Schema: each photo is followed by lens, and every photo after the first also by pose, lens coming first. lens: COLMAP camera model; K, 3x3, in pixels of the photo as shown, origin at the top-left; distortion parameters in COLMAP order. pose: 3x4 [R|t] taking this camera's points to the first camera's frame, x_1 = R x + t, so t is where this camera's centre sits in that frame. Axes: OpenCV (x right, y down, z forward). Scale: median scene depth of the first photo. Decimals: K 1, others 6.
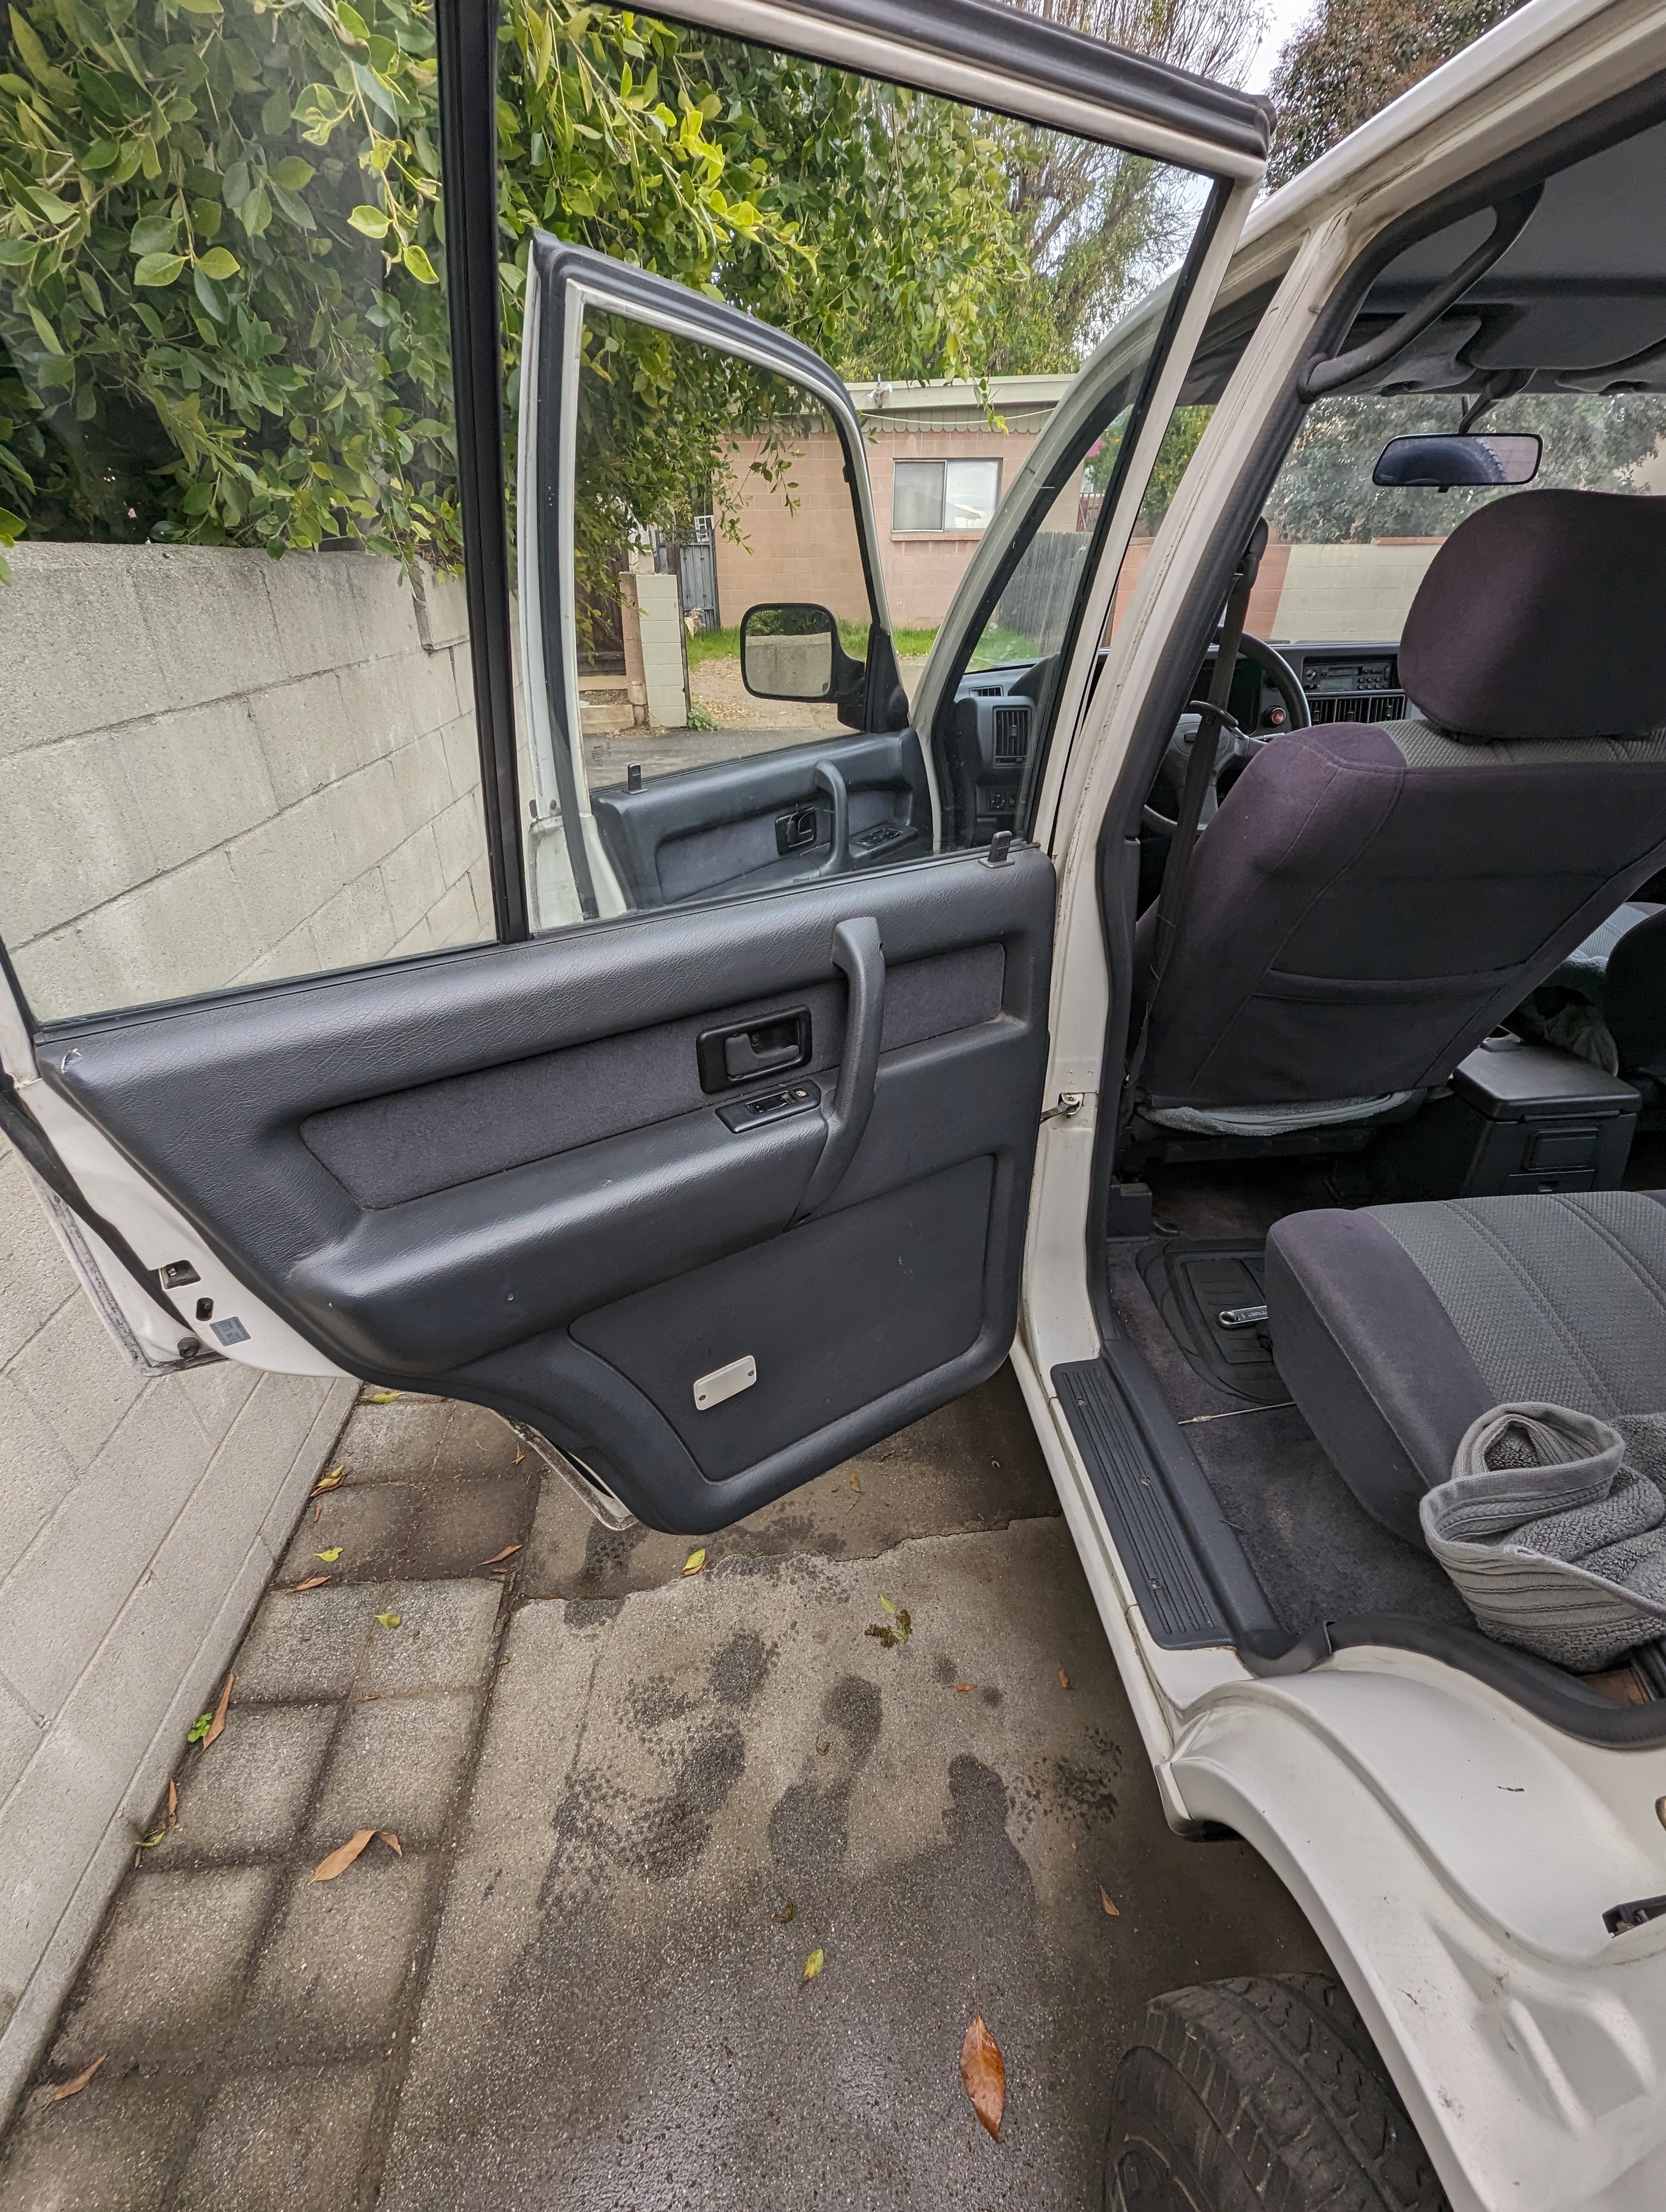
lens RADIAL K [[885.5, 0, 833.0], [0, 885.5, 1106.0], [0, 0, 1]] dist [0.009166, -0.000382]
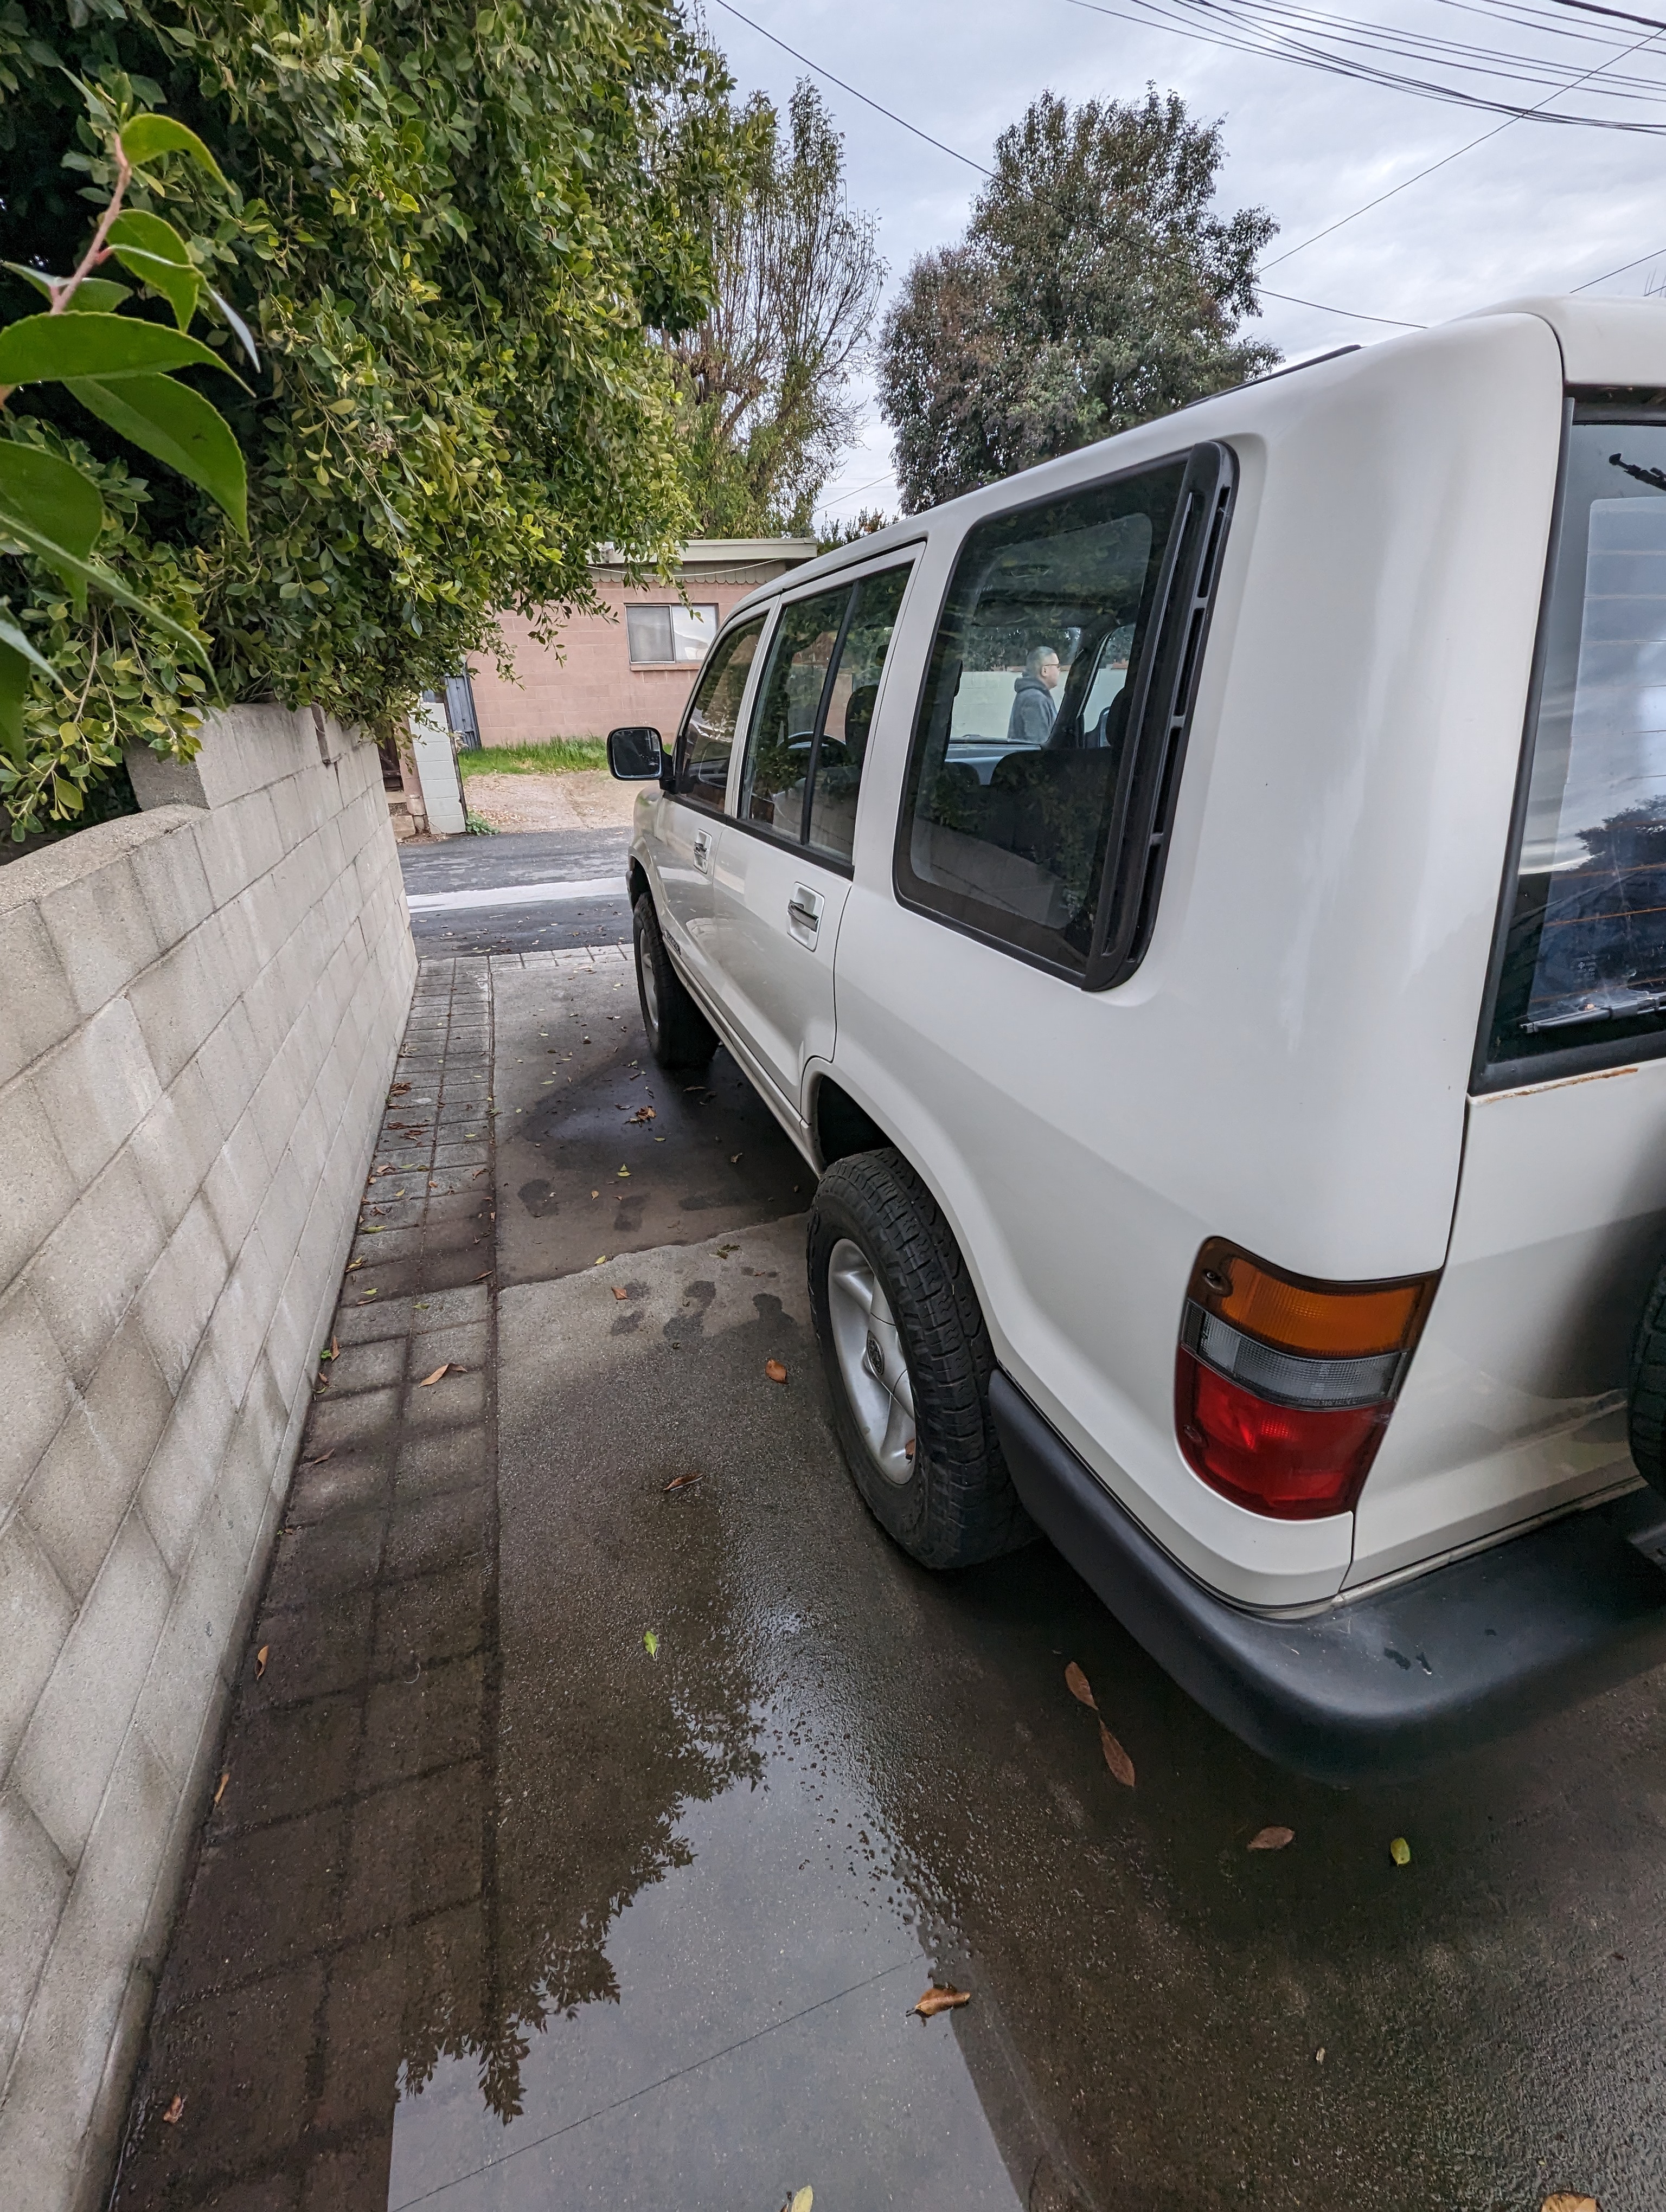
lens RADIAL K [[895.6, 0, 823.6], [0, 895.6, 1126.3], [0, 0, 1]] dist [0.006854, -0.000072]
pose [[0.969737, -0.121193, 0.211950, -0.062092], [0.139598, 0.987433, -0.074088, 0.379693], [-0.200307, 0.101434, 0.974468, -0.685077]]
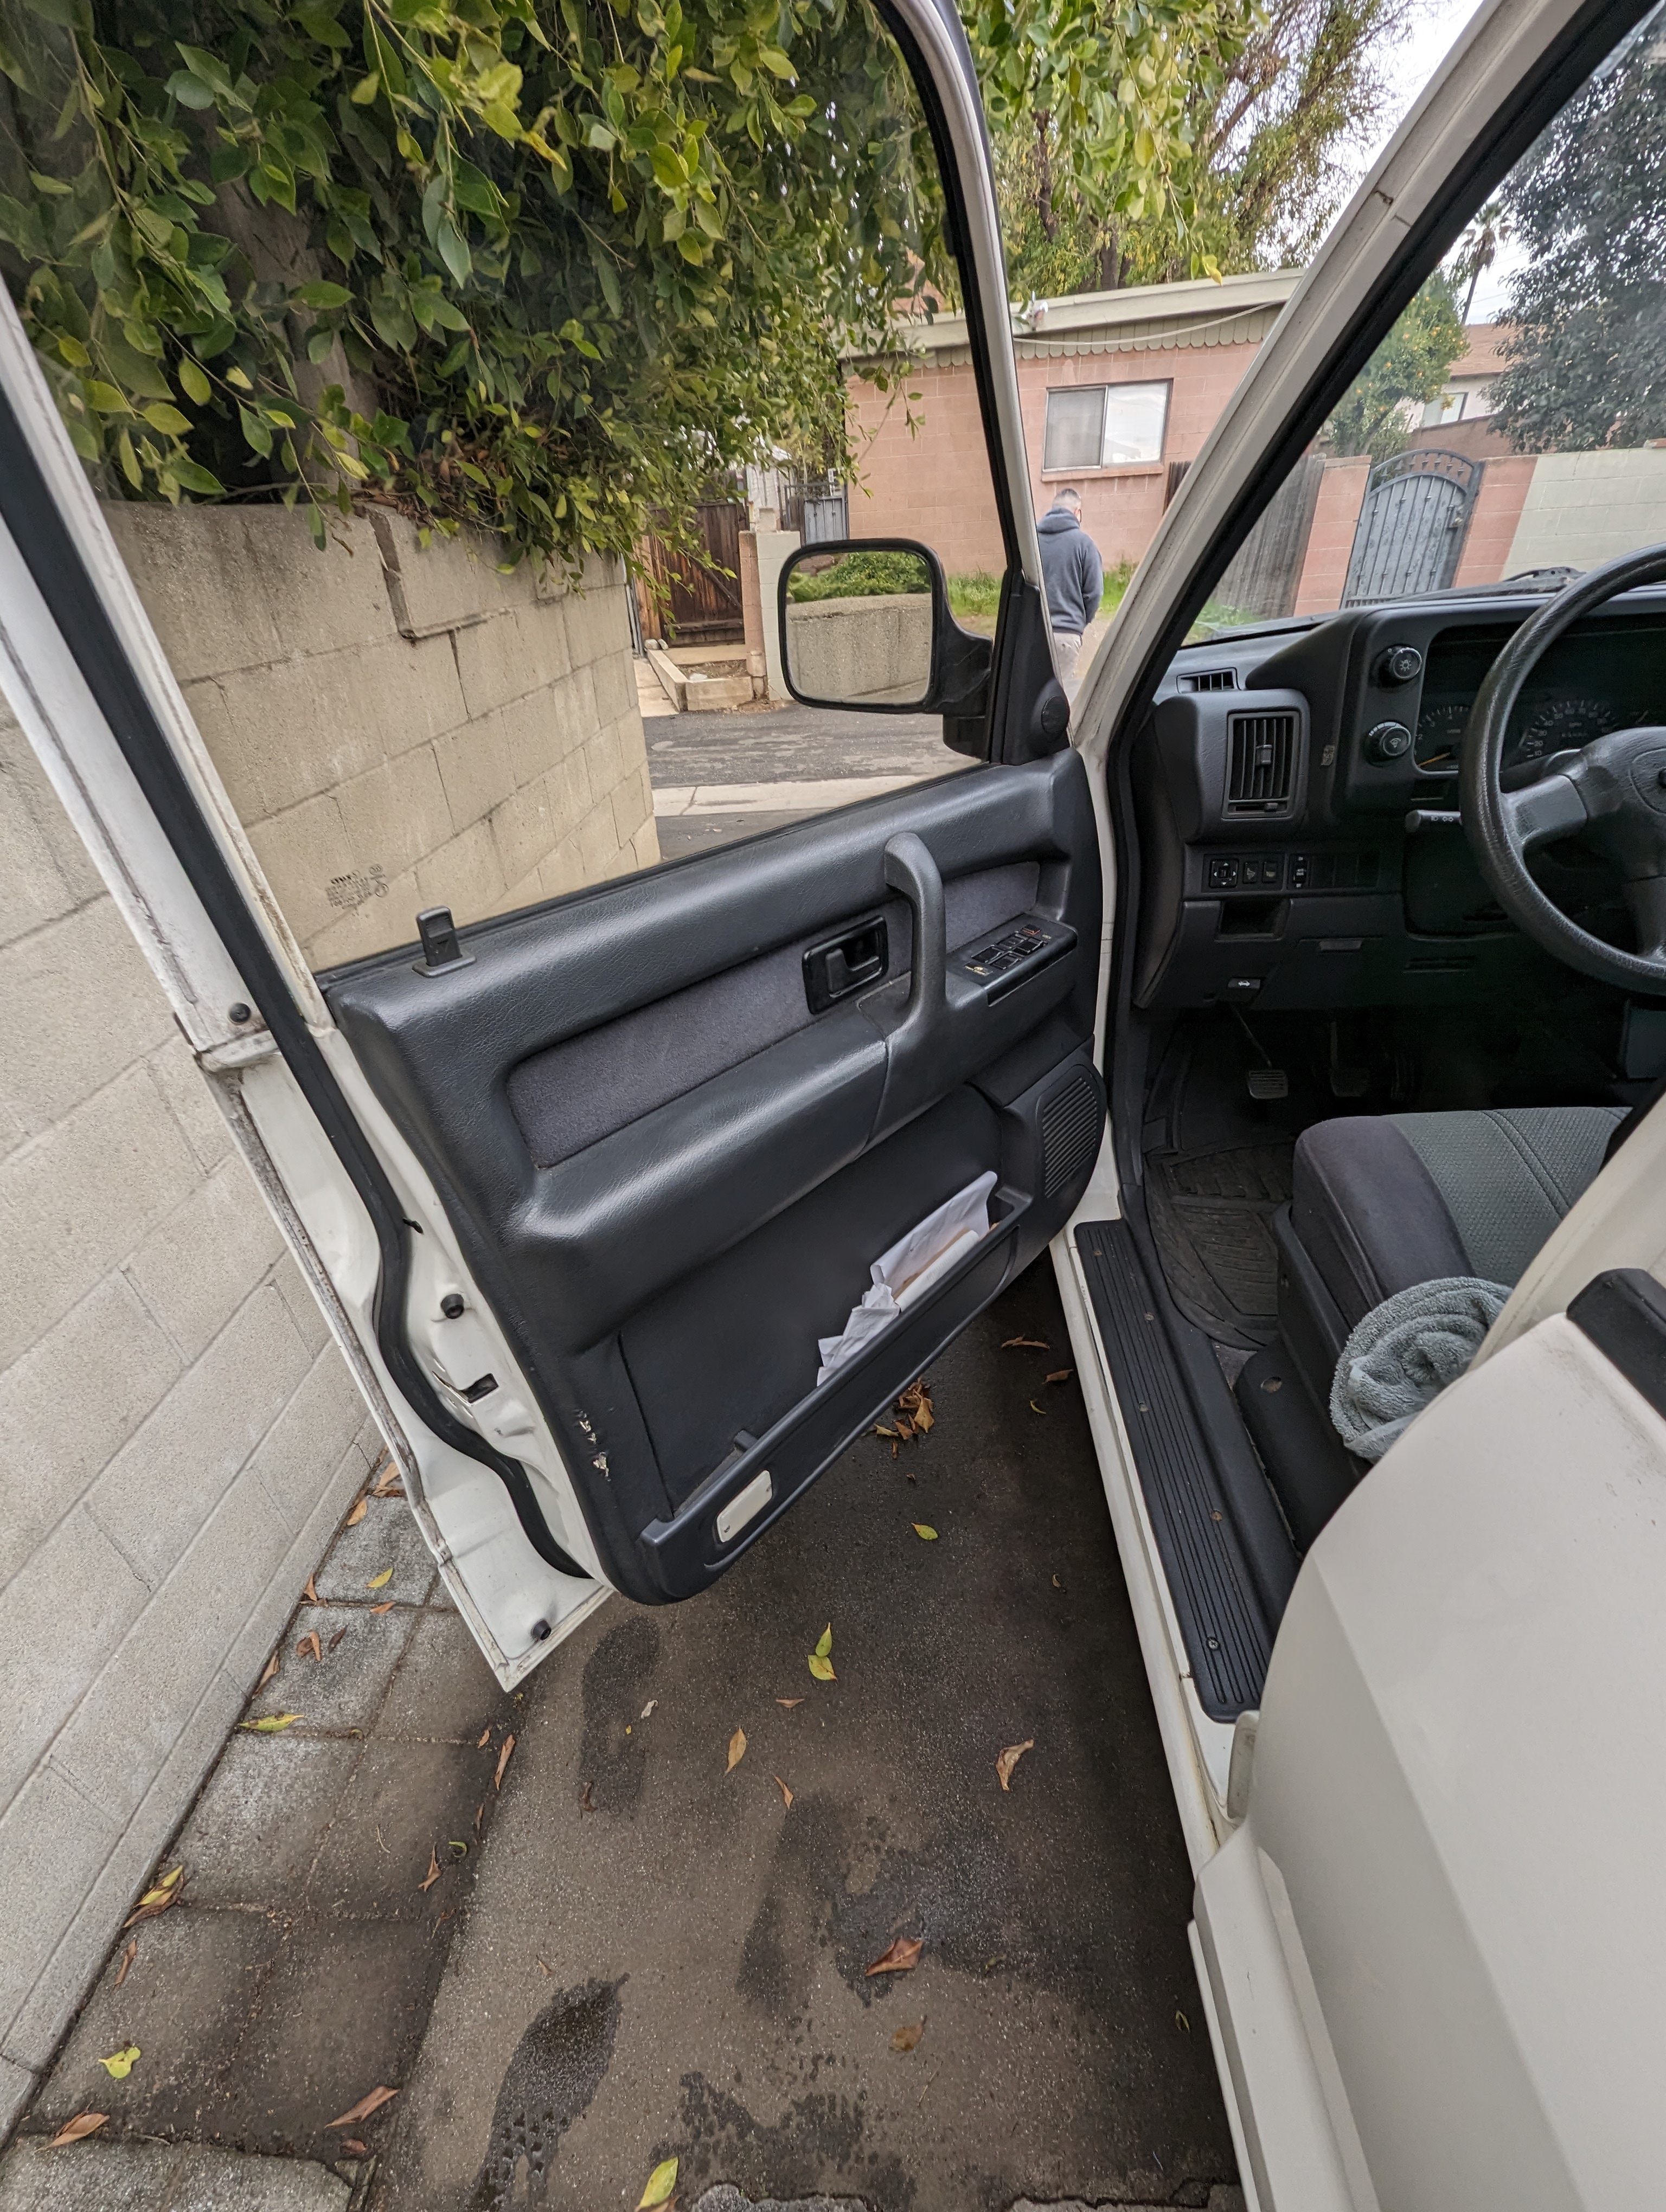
lens RADIAL K [[891.5, 0, 850.0], [0, 891.5, 1099.7], [0, 0, 1]] dist [0.000297, 0.000454]
pose [[0.991548, 0.026119, -0.127081, 0.023901], [-0.022437, 0.999289, 0.030314, -0.198726], [0.127782, -0.027206, 0.991429, 0.378441]]
